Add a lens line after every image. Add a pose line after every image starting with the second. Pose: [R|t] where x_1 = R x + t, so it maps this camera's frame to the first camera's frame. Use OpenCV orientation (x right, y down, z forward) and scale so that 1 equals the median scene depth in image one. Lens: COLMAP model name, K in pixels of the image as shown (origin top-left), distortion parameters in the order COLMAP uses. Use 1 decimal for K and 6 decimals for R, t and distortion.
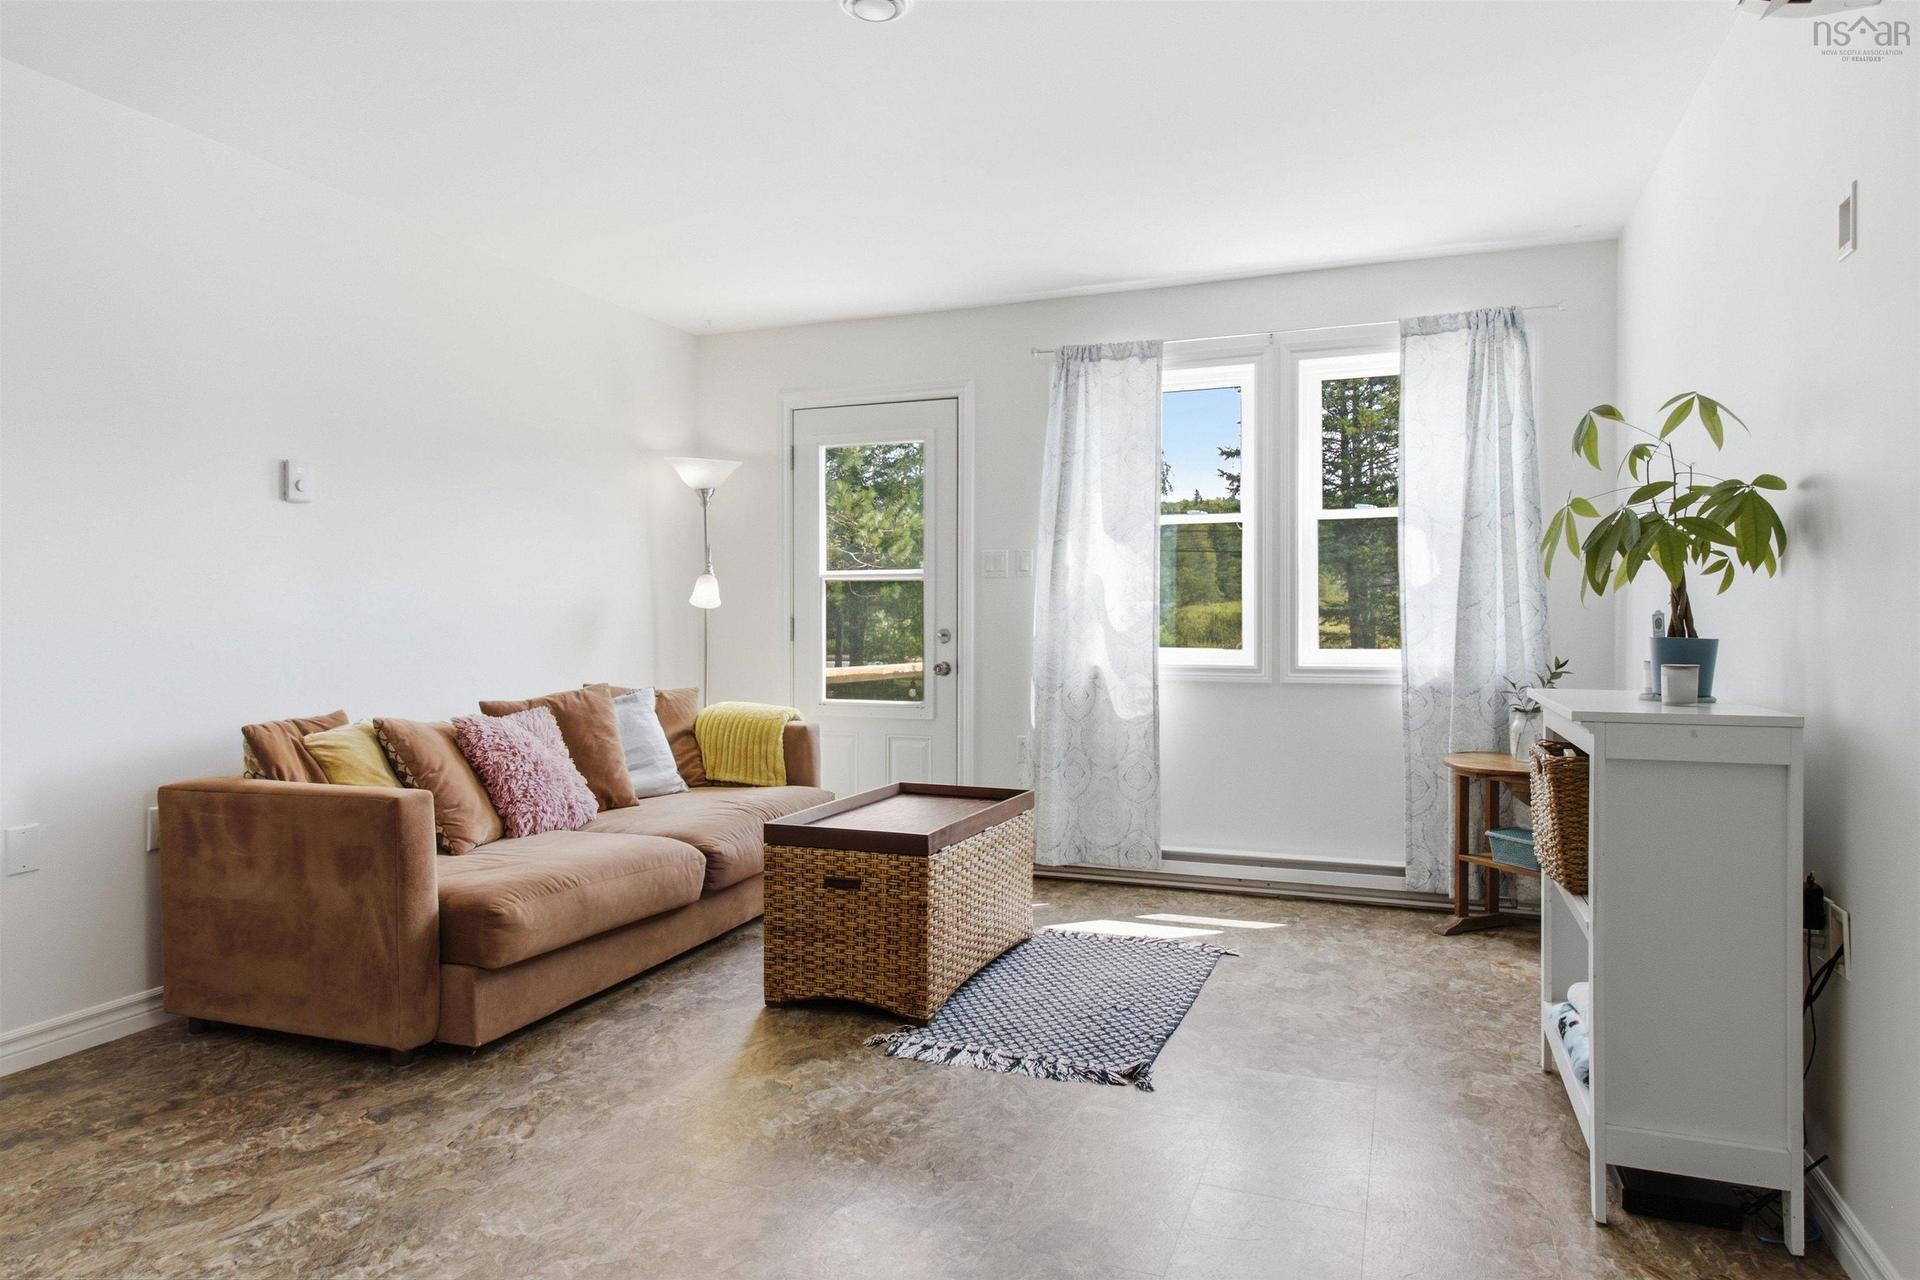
lens RADIAL K [[1151.1, 0, 972.8], [0, 1151.1, 626.2], [0, 0, 1]] dist [0.018341, -0.002762]
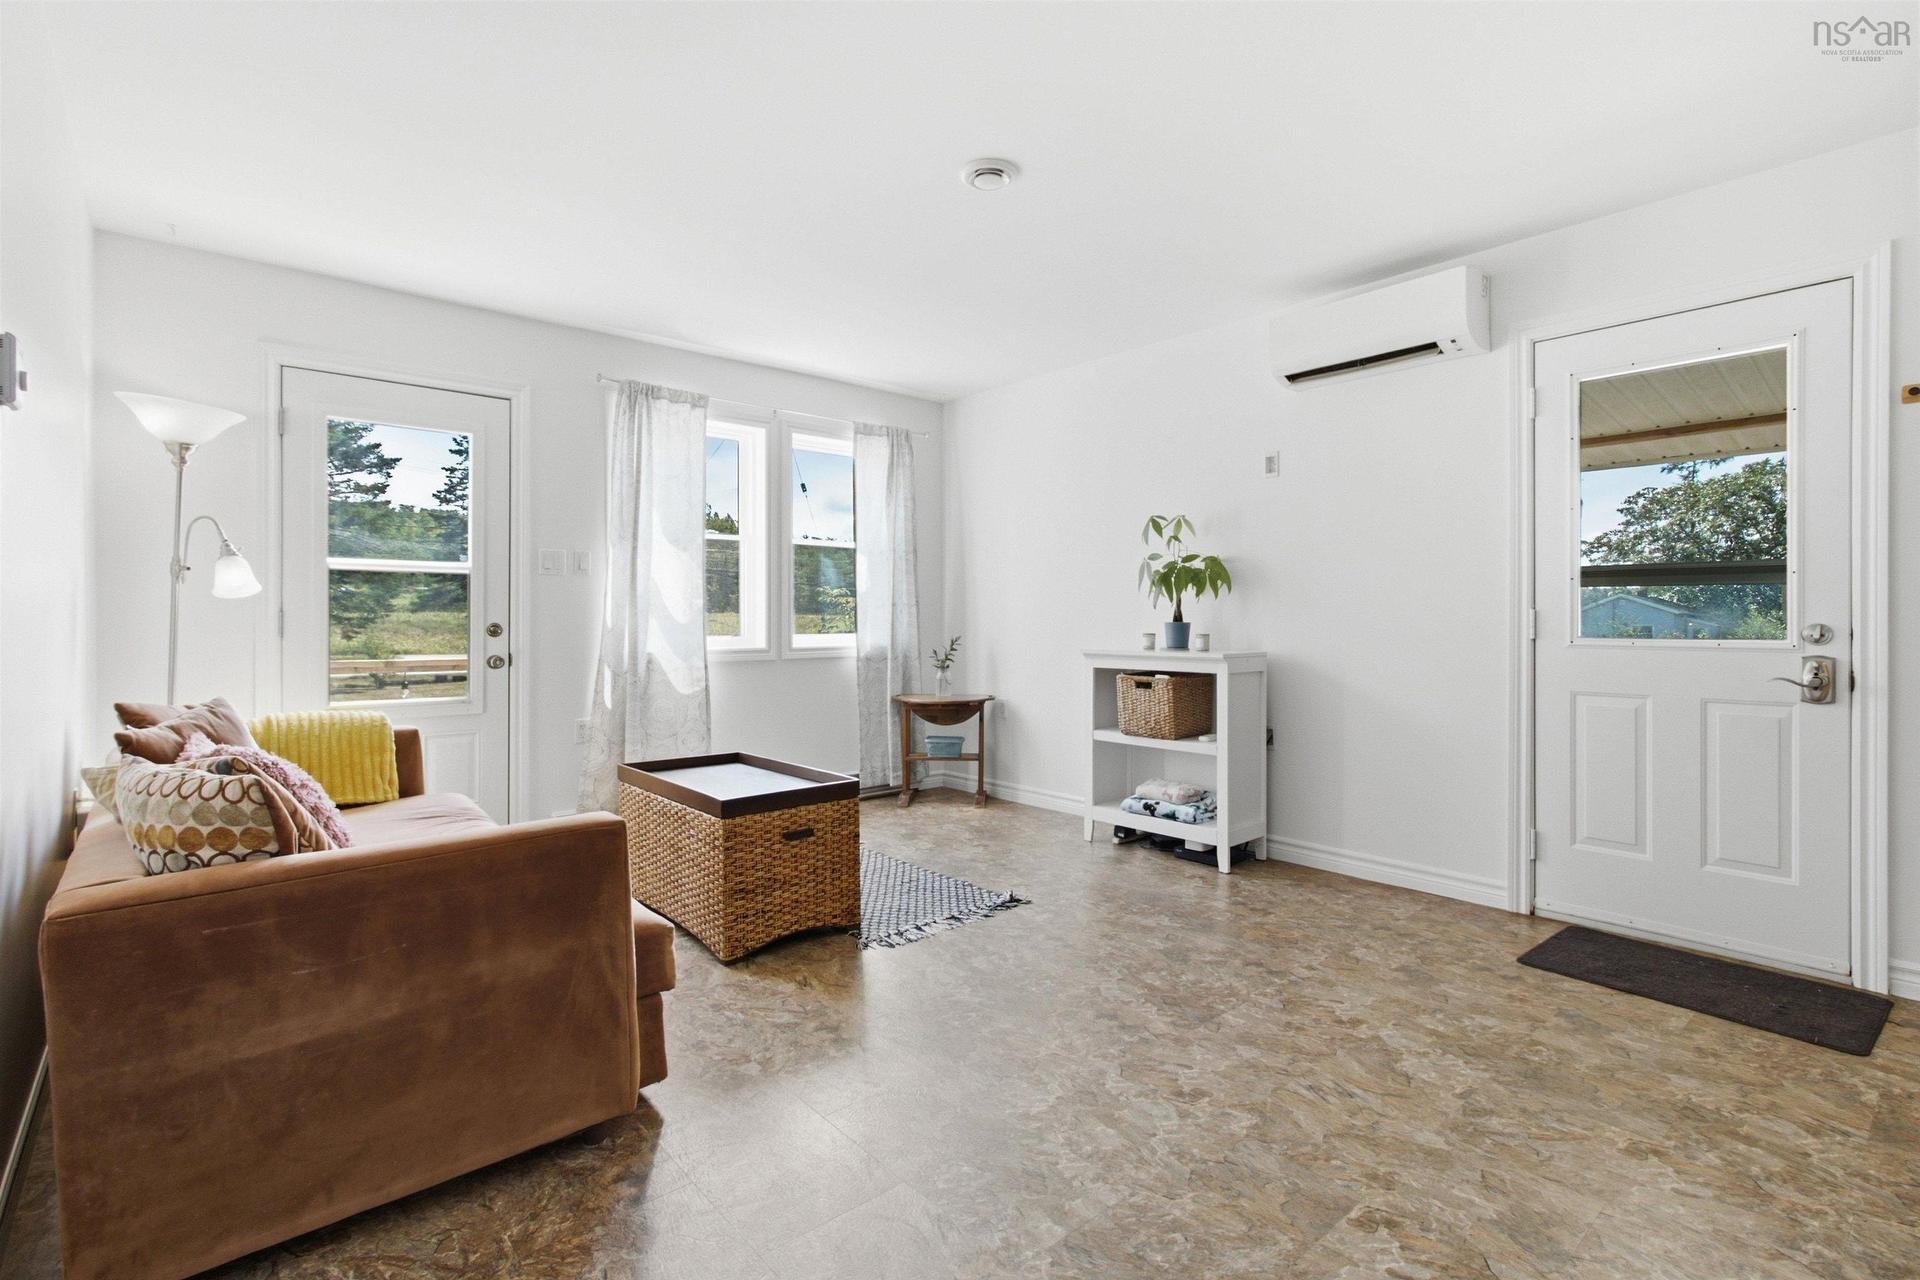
lens RADIAL K [[905.7, 0, 965.5], [0, 905.7, 614.5], [0, 0, 1]] dist [0.000604, 0.000541]
pose [[0.459596, 0.002006, 0.888126, -0.875960], [0.003273, 0.999987, -0.003952, -0.000545], [-0.888122, 0.004724, 0.459583, 0.418895]]
